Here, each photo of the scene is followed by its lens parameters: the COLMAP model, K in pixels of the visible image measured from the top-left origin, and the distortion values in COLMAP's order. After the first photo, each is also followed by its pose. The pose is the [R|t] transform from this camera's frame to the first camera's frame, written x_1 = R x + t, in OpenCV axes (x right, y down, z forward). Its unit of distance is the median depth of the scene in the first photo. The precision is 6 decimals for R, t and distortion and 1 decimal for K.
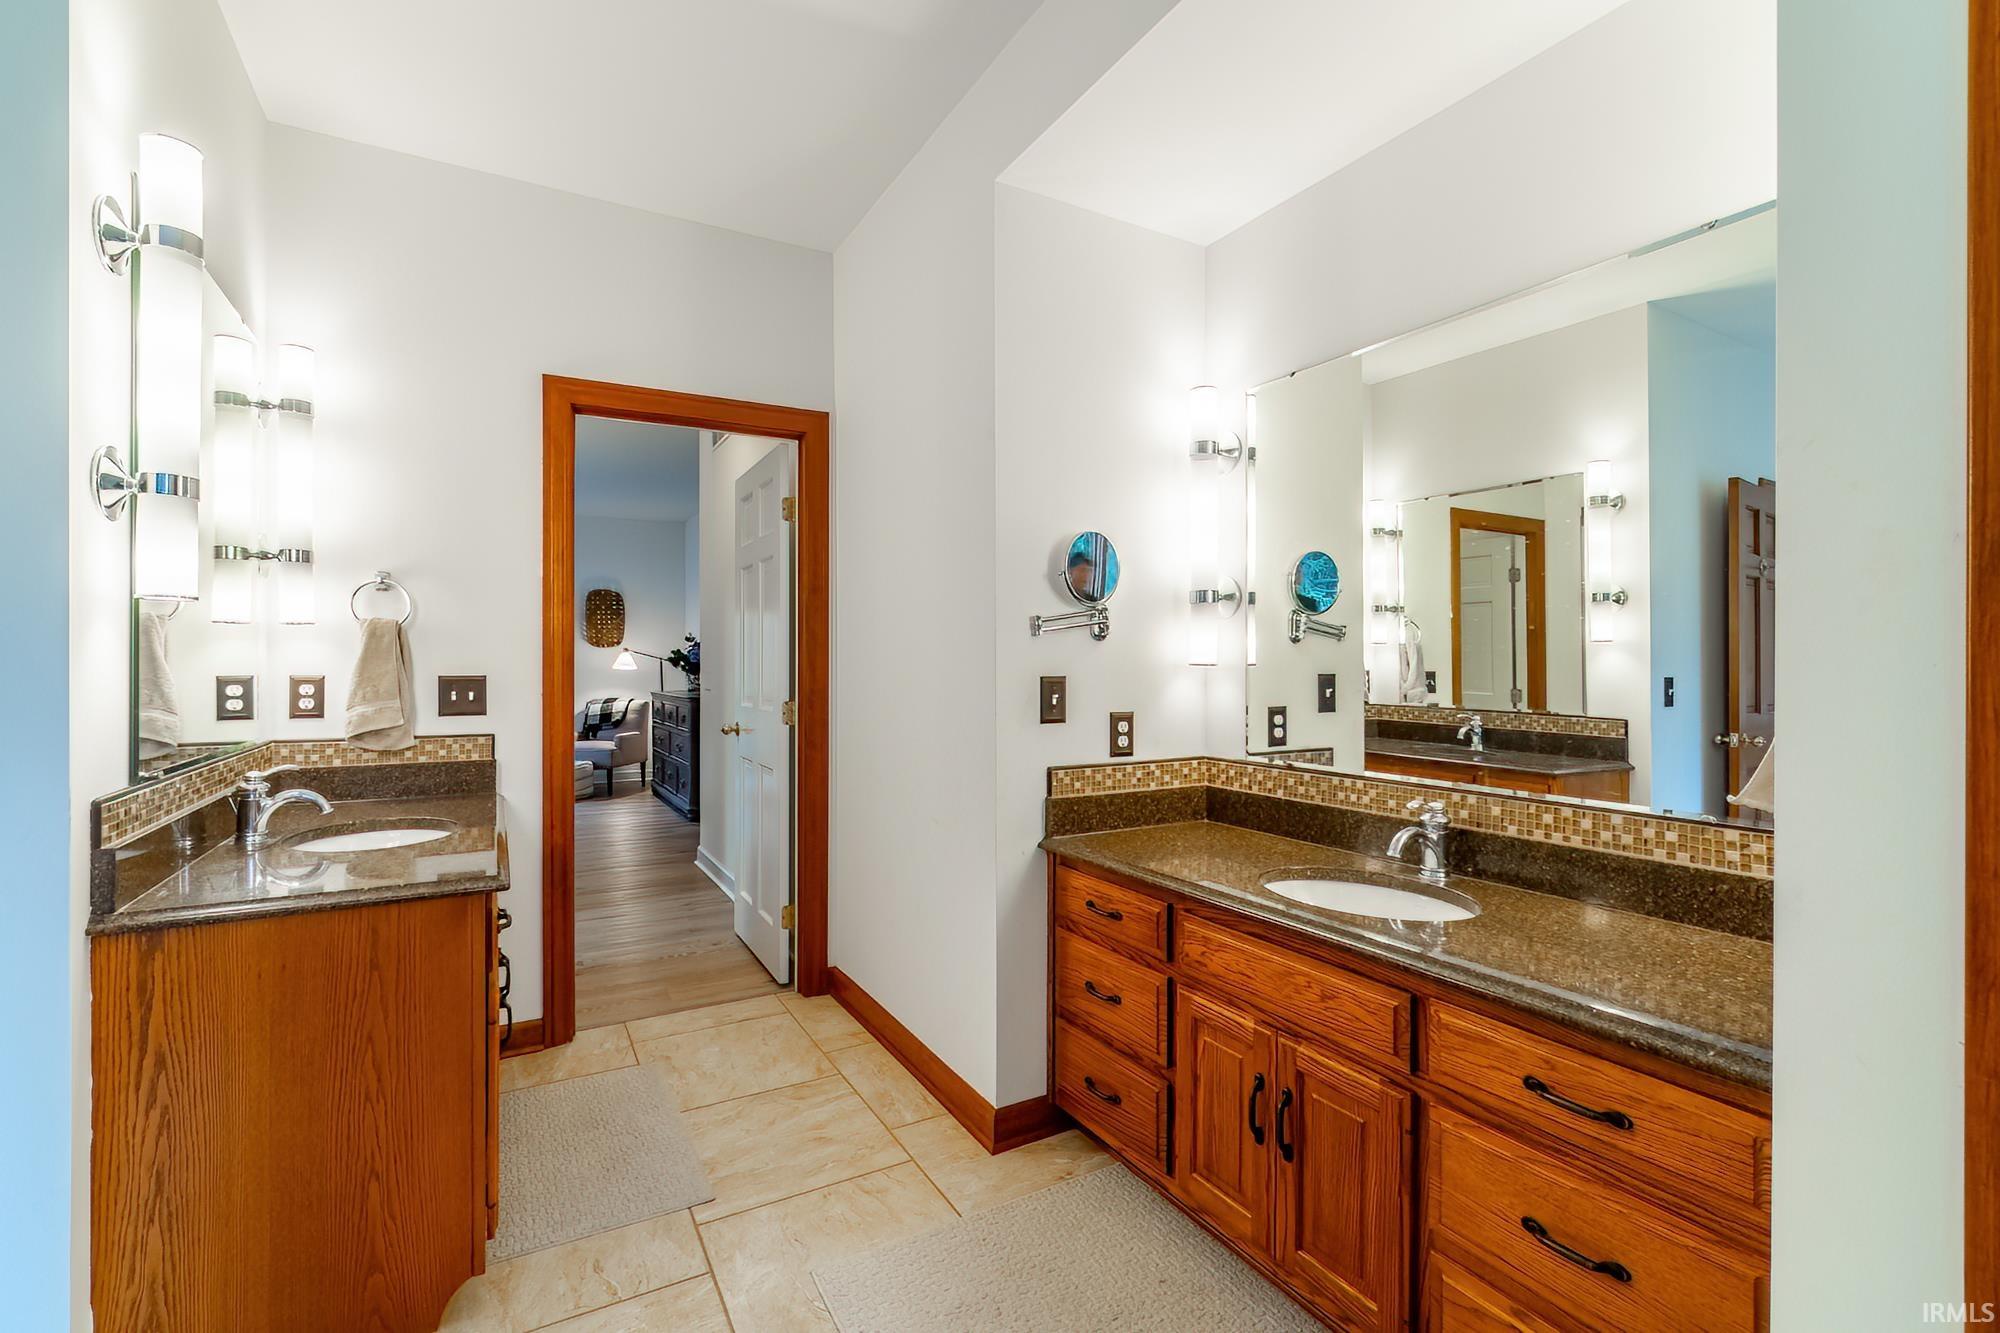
lens RADIAL K [[860.8, 0, 961.5], [0, 860.8, 668.8], [0, 0, 1]] dist [-0.002201, -0.000274]
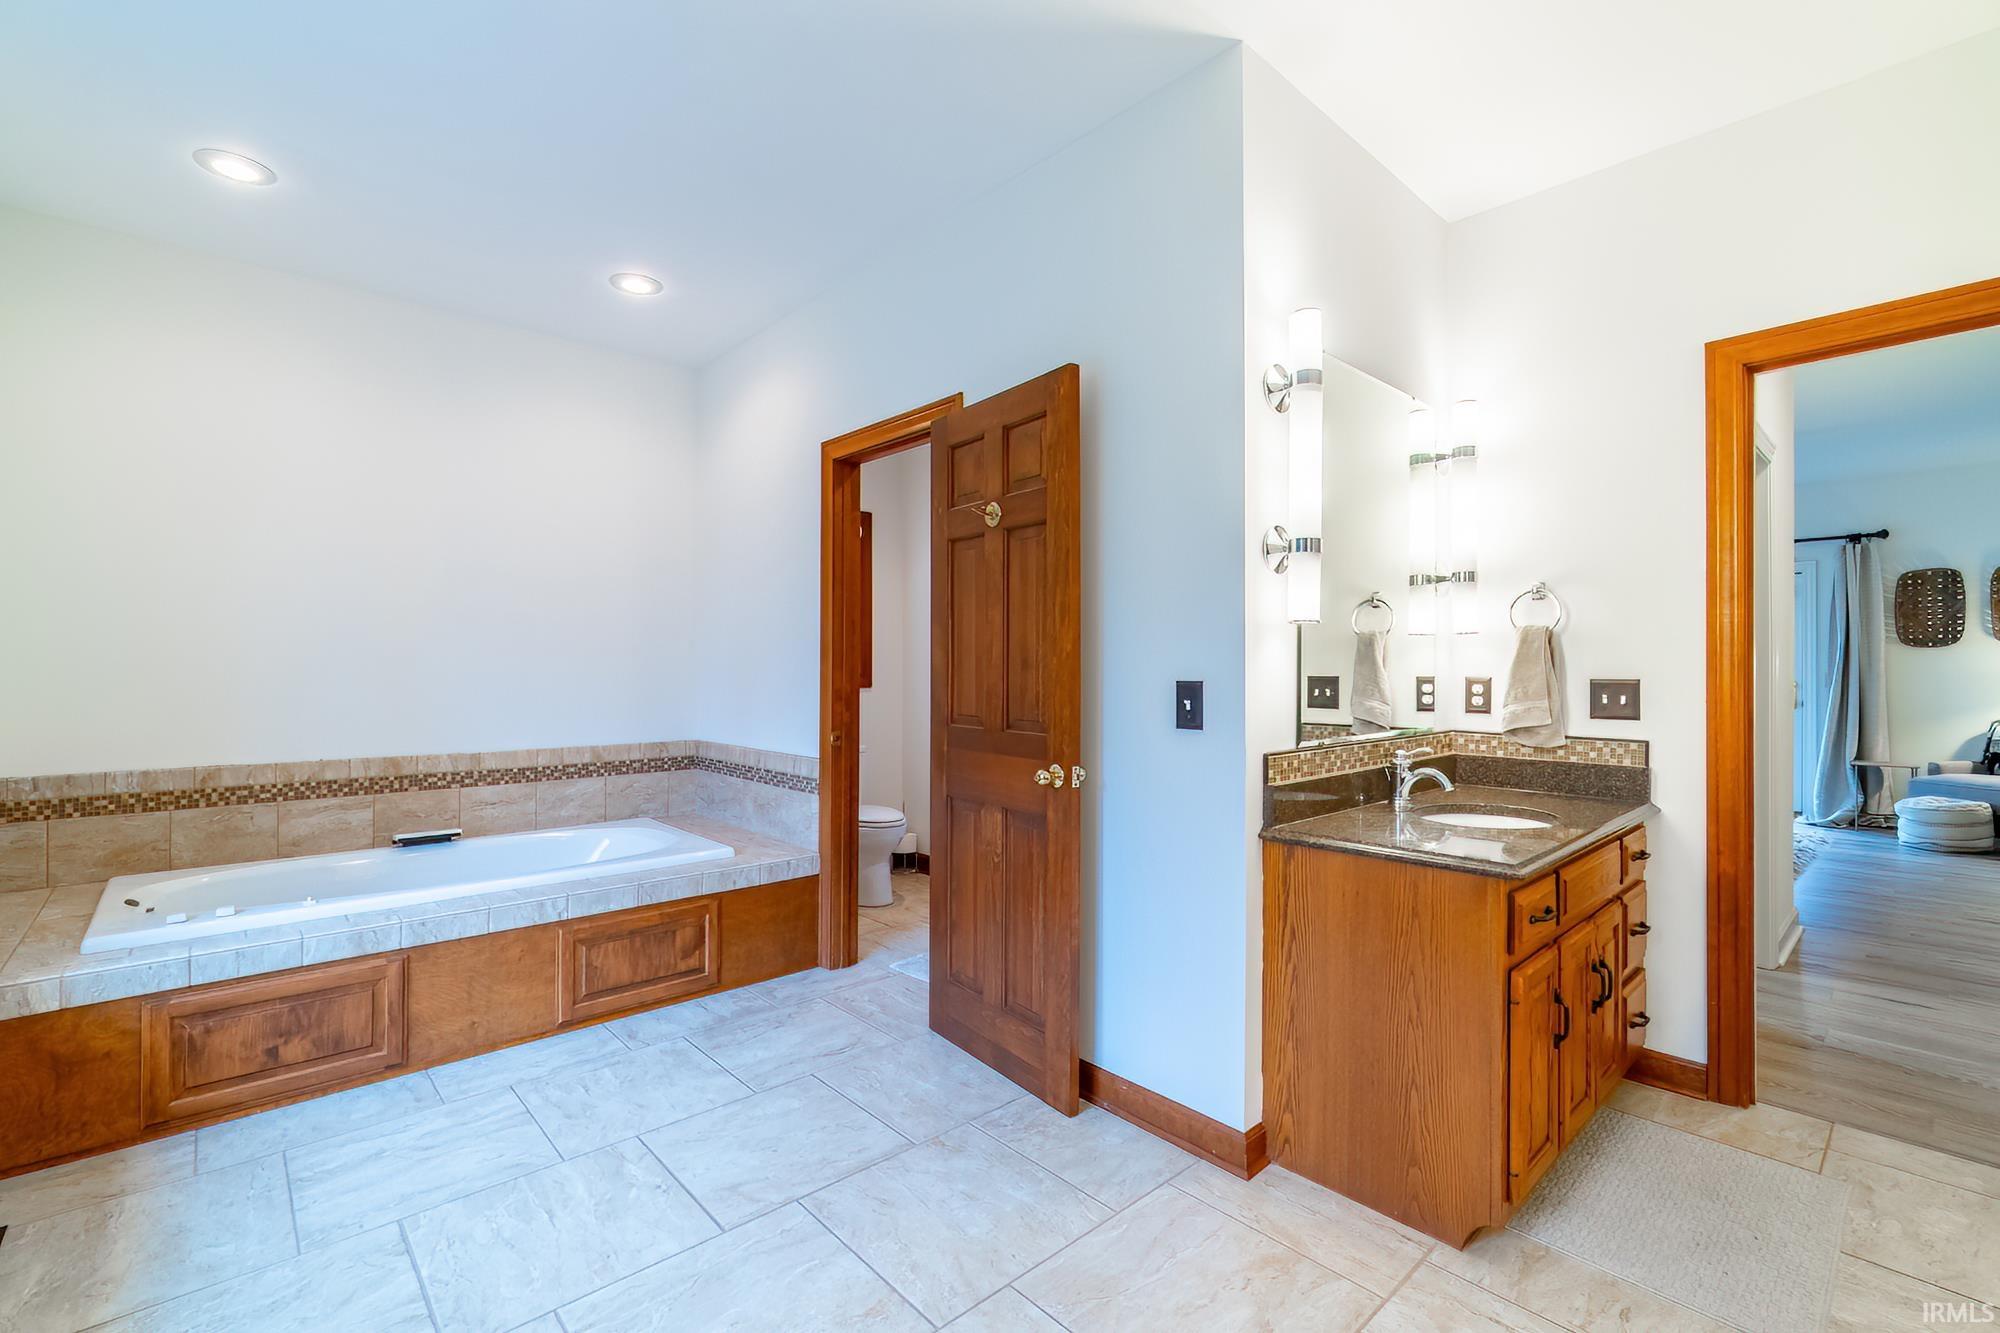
lens RADIAL K [[869.6, 0, 1000.0], [0, 869.6, 666.5], [0, 0, 1]] dist [-0.002229, -0.000323]
pose [[0.241364, -0.000369, -0.970435, 0.234364], [-0.006915, 0.999974, -0.002100, 0.000705], [0.970410, 0.007218, 0.241355, 0.079950]]
